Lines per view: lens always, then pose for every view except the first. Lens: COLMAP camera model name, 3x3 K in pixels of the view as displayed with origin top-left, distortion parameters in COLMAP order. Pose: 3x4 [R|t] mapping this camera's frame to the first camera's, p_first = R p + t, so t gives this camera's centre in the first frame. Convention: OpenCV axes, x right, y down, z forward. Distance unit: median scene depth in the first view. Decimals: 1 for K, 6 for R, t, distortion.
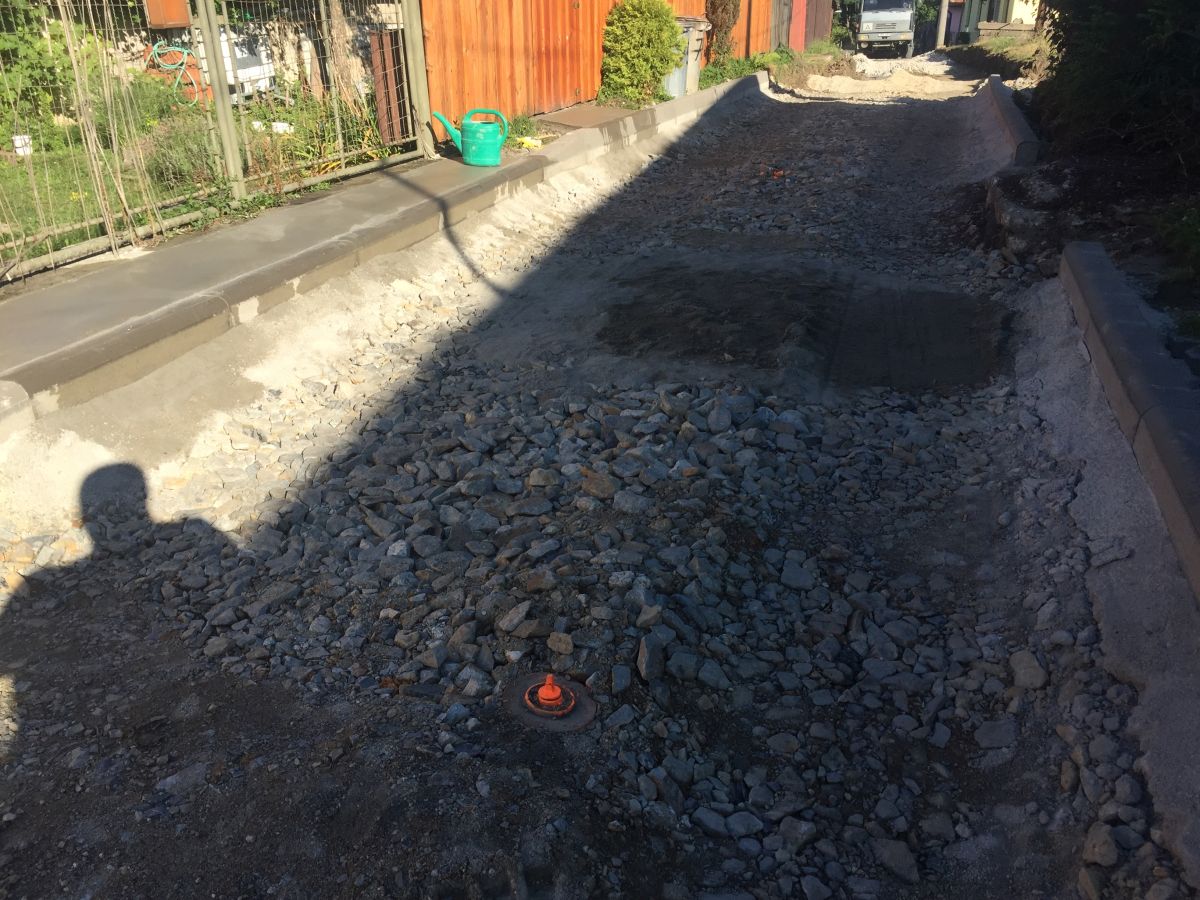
lens RADIAL K [[1016.3, 0, 605.7], [0, 1016.3, 451.5], [0, 0, 1]] dist [0.079999, -0.103758]
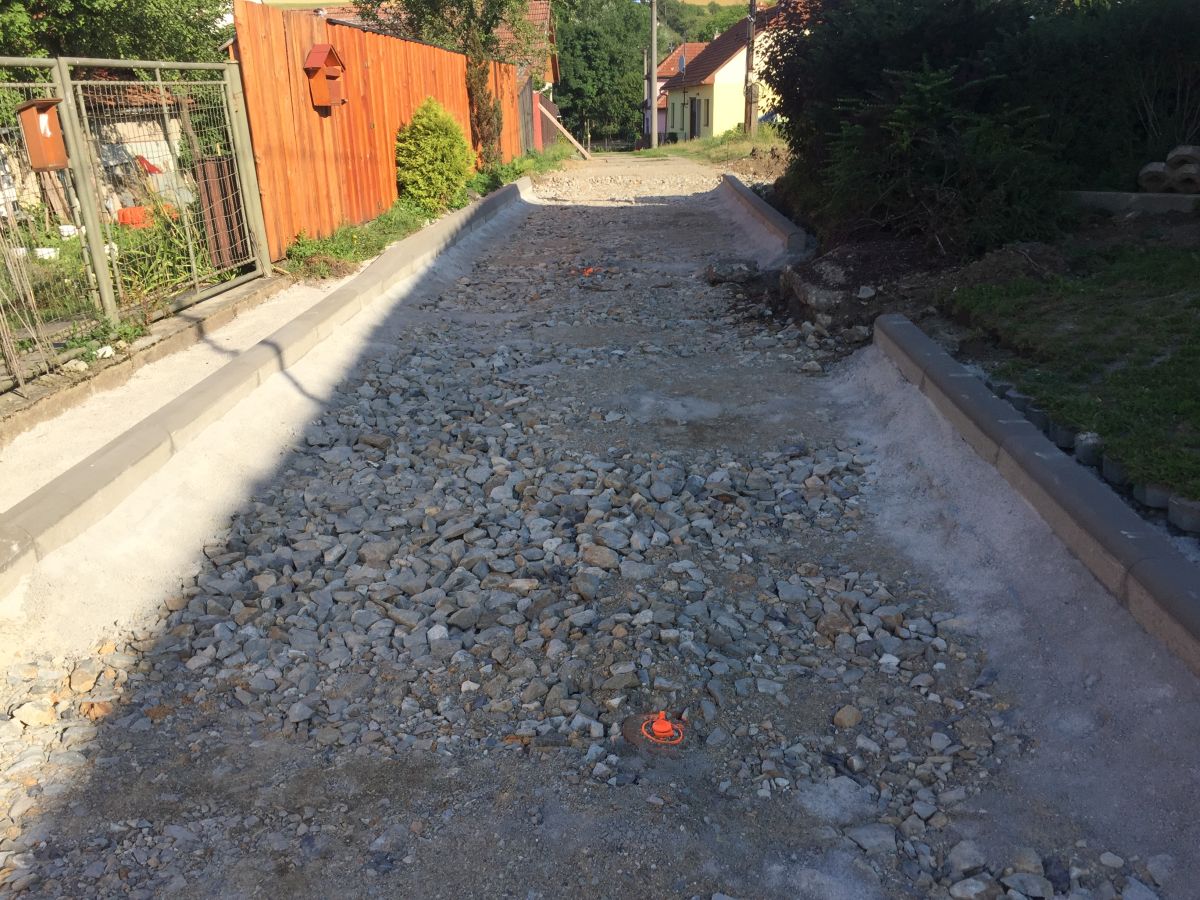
lens RADIAL K [[1016.3, 0, 603.5], [0, 1016.3, 445.2], [0, 0, 1]] dist [0.079999, -0.103758]
pose [[0.966463, -0.101081, 0.236076, -0.077351], [0.122619, 0.989354, -0.078373, 0.001021], [-0.225641, 0.104692, 0.968569, -0.035564]]
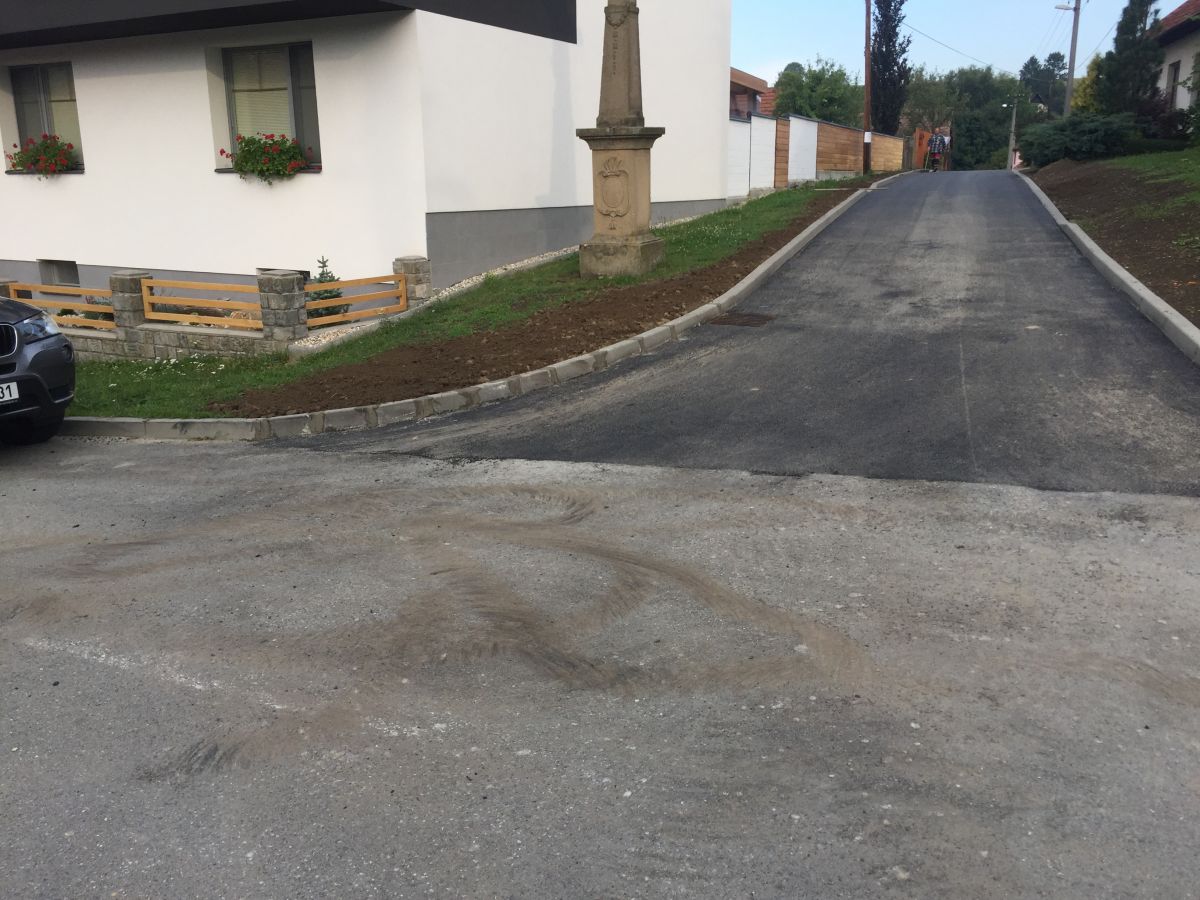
lens RADIAL K [[1016.3, 0, 605.4], [0, 1016.3, 444.5], [0, 0, 1]] dist [0.079999, -0.103758]
pose [[0.996644, 0.020907, -0.079139, -1.099519], [-0.033531, 0.986266, -0.161726, 1.768088], [0.074671, 0.163837, 0.983657, -3.650131]]
